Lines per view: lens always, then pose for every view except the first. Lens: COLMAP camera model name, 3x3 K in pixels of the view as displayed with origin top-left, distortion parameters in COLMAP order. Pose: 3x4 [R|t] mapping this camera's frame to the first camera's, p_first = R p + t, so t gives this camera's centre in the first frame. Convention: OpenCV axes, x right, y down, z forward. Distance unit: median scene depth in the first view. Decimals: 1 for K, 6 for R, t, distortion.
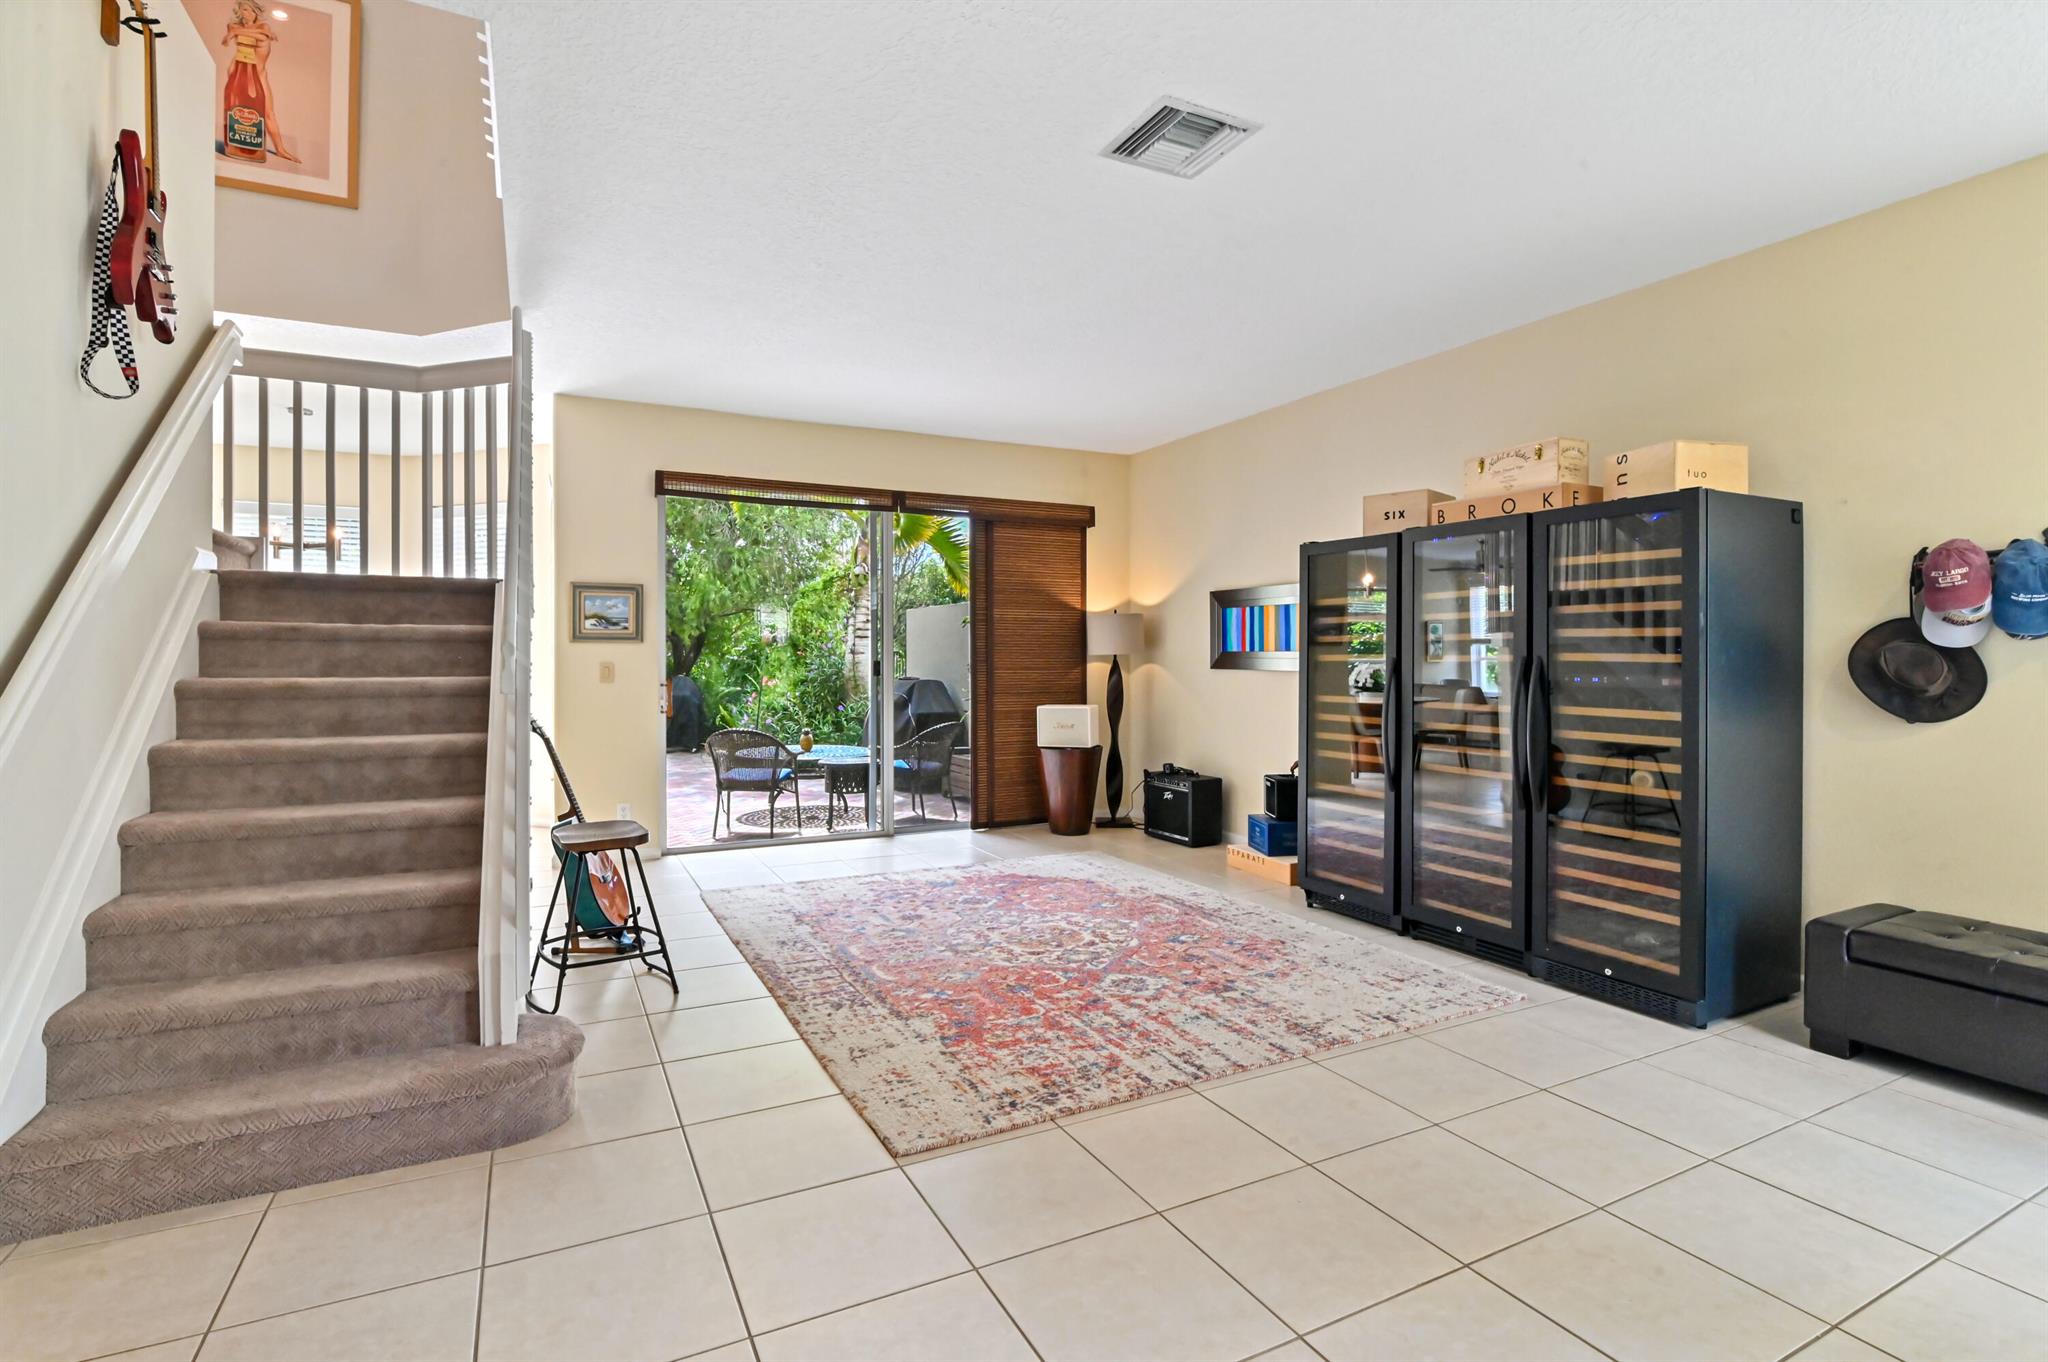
lens RADIAL K [[958.9, 0, 1033.0], [0, 958.9, 667.3], [0, 0, 1]] dist [-0.020170, 0.000368]
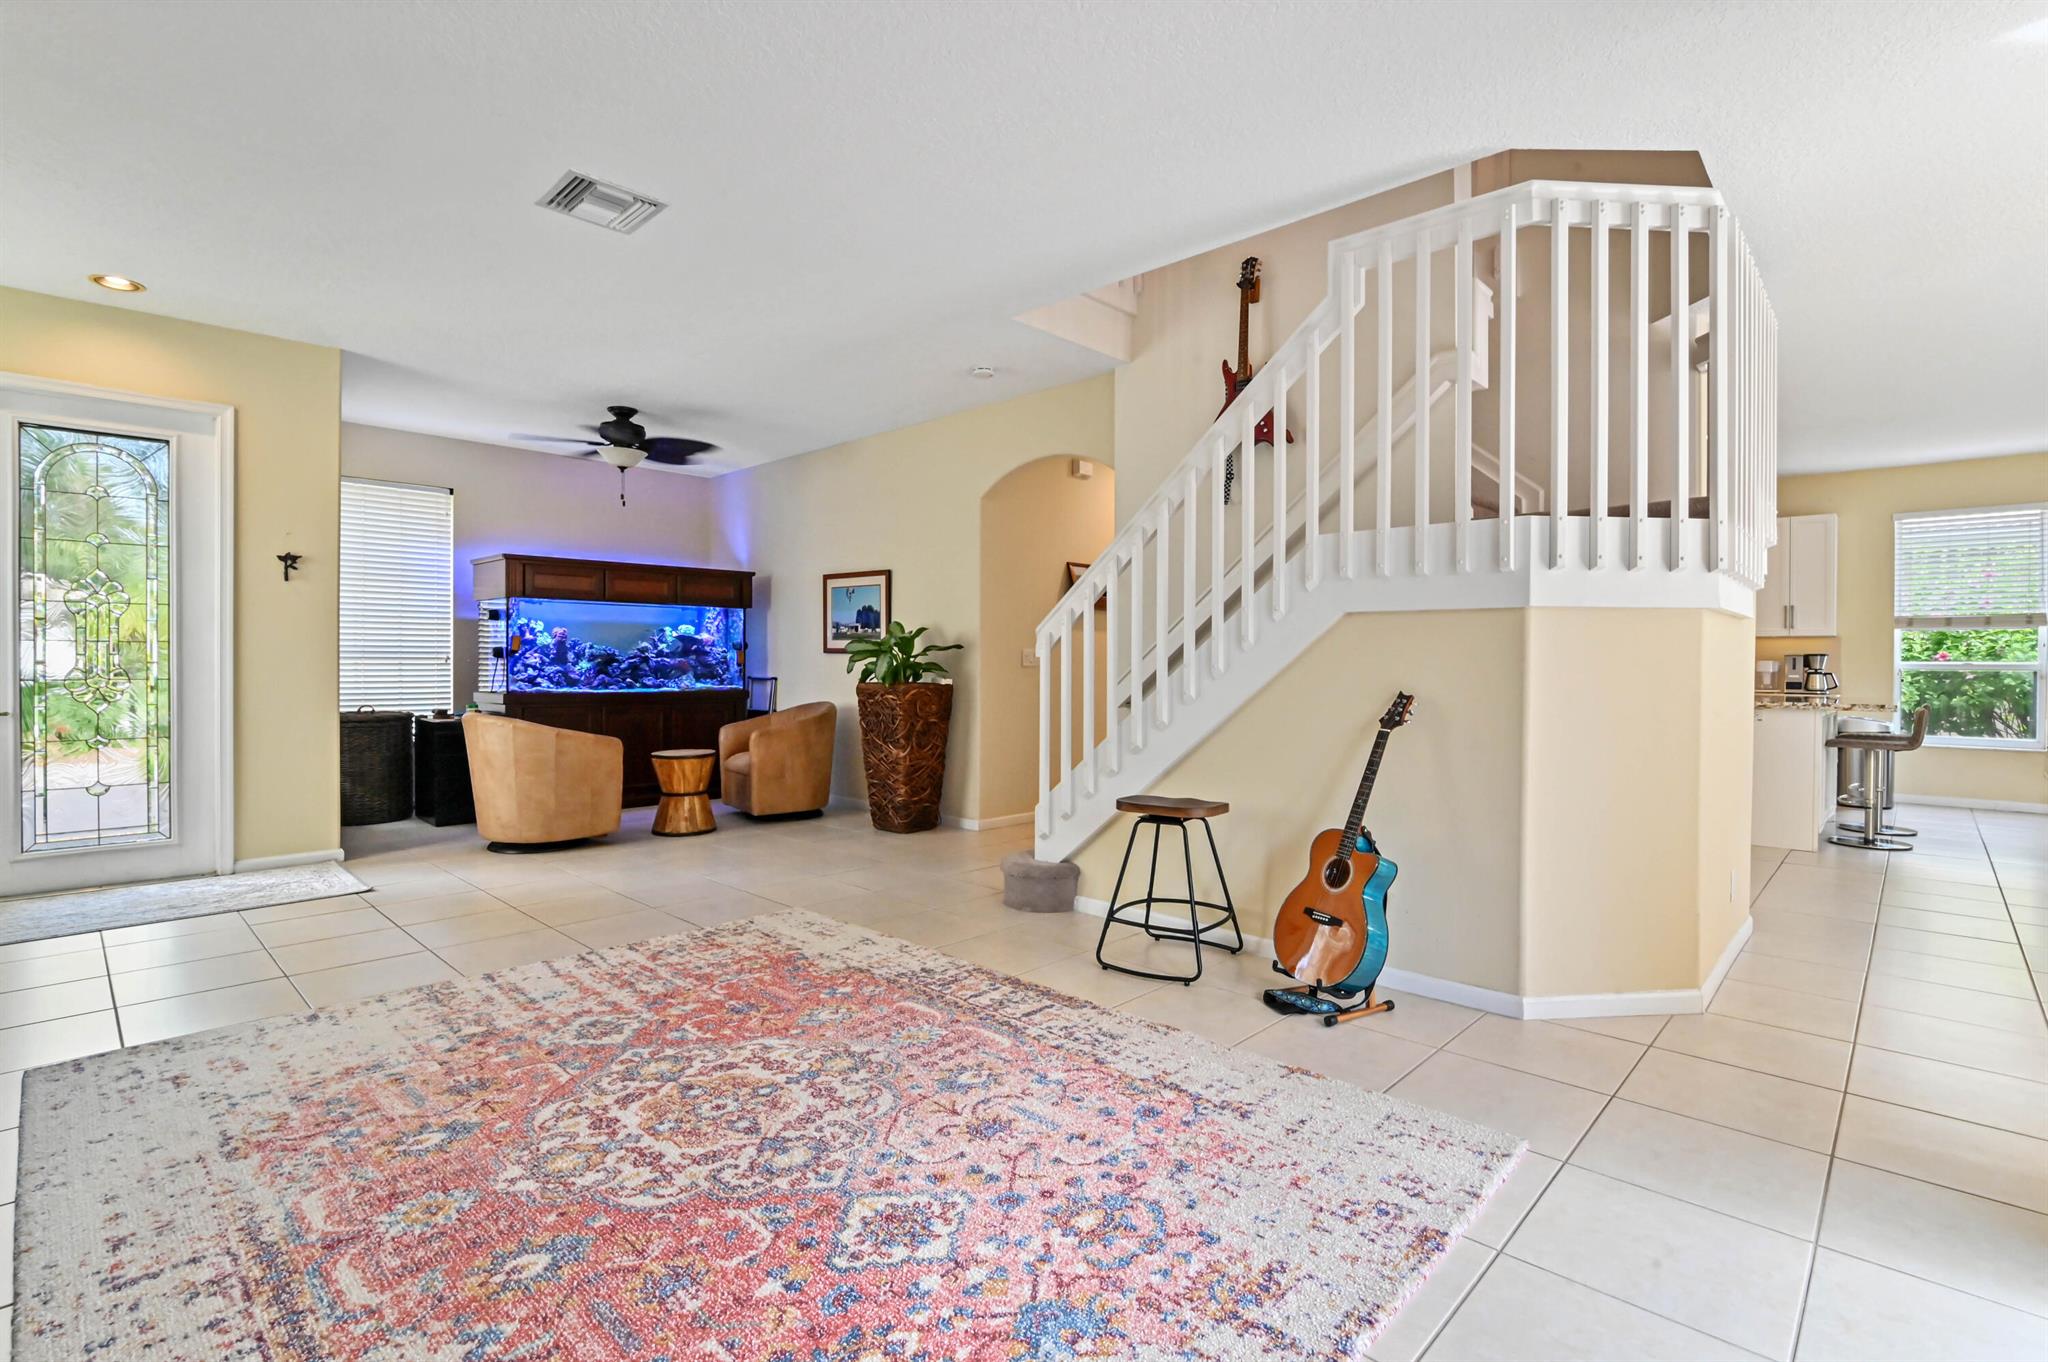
lens RADIAL K [[958.9, 0, 1016.1], [0, 958.9, 673.9], [0, 0, 1]] dist [-0.020170, 0.000368]
pose [[-0.950674, -0.002807, -0.310179, 0.018959], [-0.010153, 0.999705, 0.022074, 0.015281], [0.310025, 0.024134, -0.950422, 1.826065]]
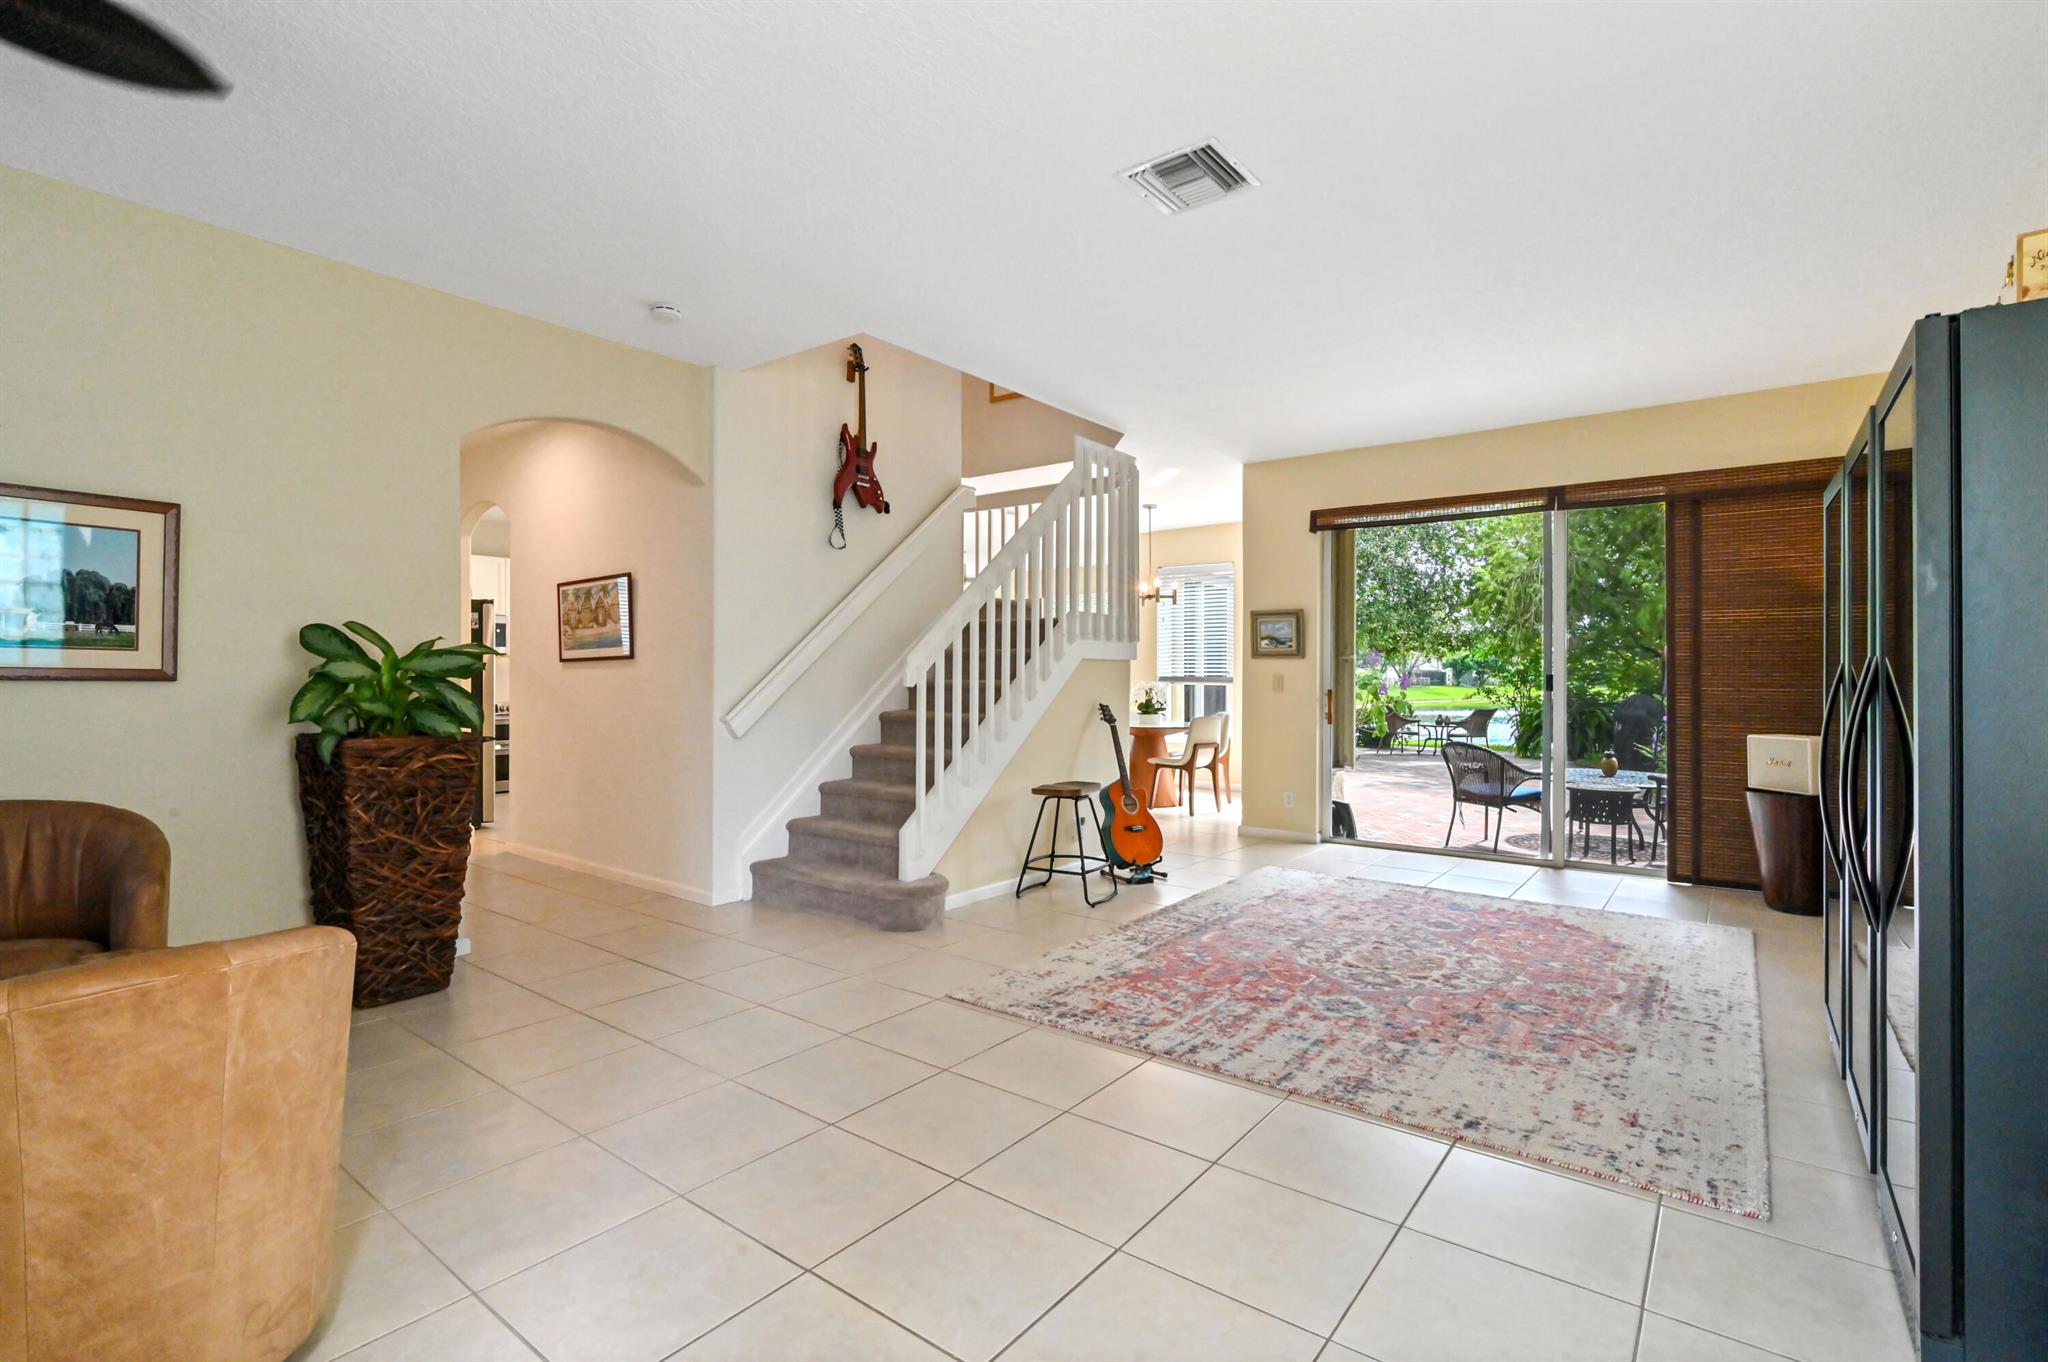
lens RADIAL K [[958.9, 0, 1034.0], [0, 958.9, 681.0], [0, 0, 1]] dist [-0.020170, 0.000368]
pose [[0.429222, 0.006247, -0.903177, 0.819807], [-0.013099, 0.999914, 0.000691, 0.009663], [0.903104, 0.011535, 0.429267, 0.304303]]
